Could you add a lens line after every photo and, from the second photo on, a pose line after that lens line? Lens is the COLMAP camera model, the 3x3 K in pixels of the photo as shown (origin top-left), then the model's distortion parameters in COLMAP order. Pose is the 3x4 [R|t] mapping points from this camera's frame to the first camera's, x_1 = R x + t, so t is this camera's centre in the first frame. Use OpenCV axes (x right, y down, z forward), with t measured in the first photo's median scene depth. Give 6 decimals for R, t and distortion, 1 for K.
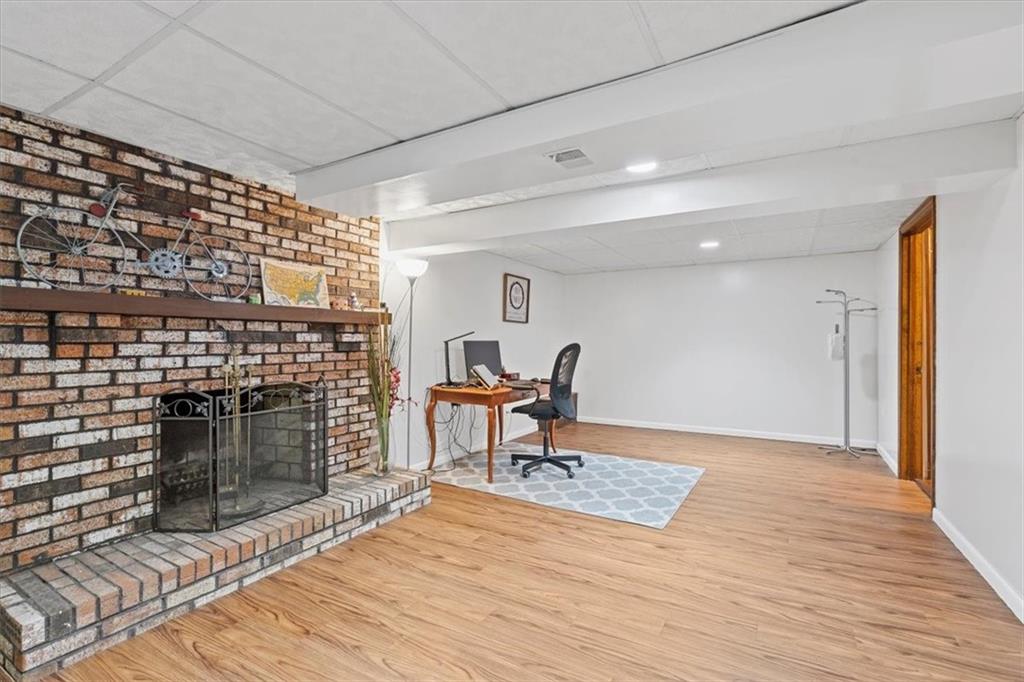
lens RADIAL K [[466.3, 0, 510.7], [0, 466.3, 342.8], [0, 0, 1]] dist [-0.007663, 0.000424]
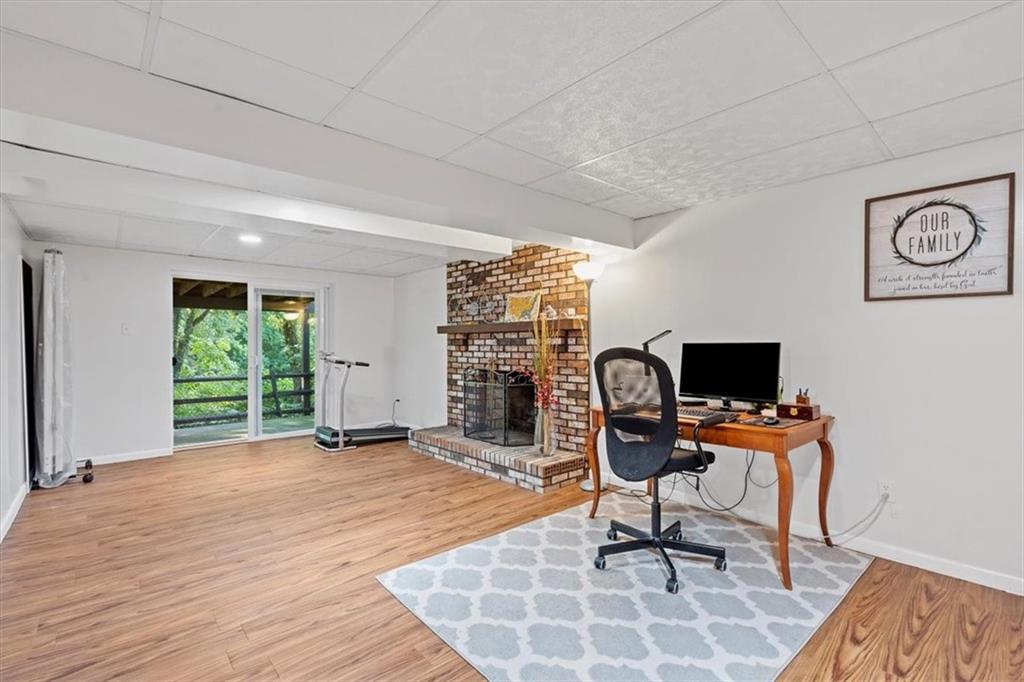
lens RADIAL K [[466.3, 0, 510.7], [0, 466.3, 342.8], [0, 0, 1]] dist [-0.007663, 0.000424]
pose [[-0.306434, -0.000270, -0.951892, 1.045934], [0.001804, 0.999998, -0.000864, -0.006984], [0.951890, -0.001982, -0.306433, 1.503809]]
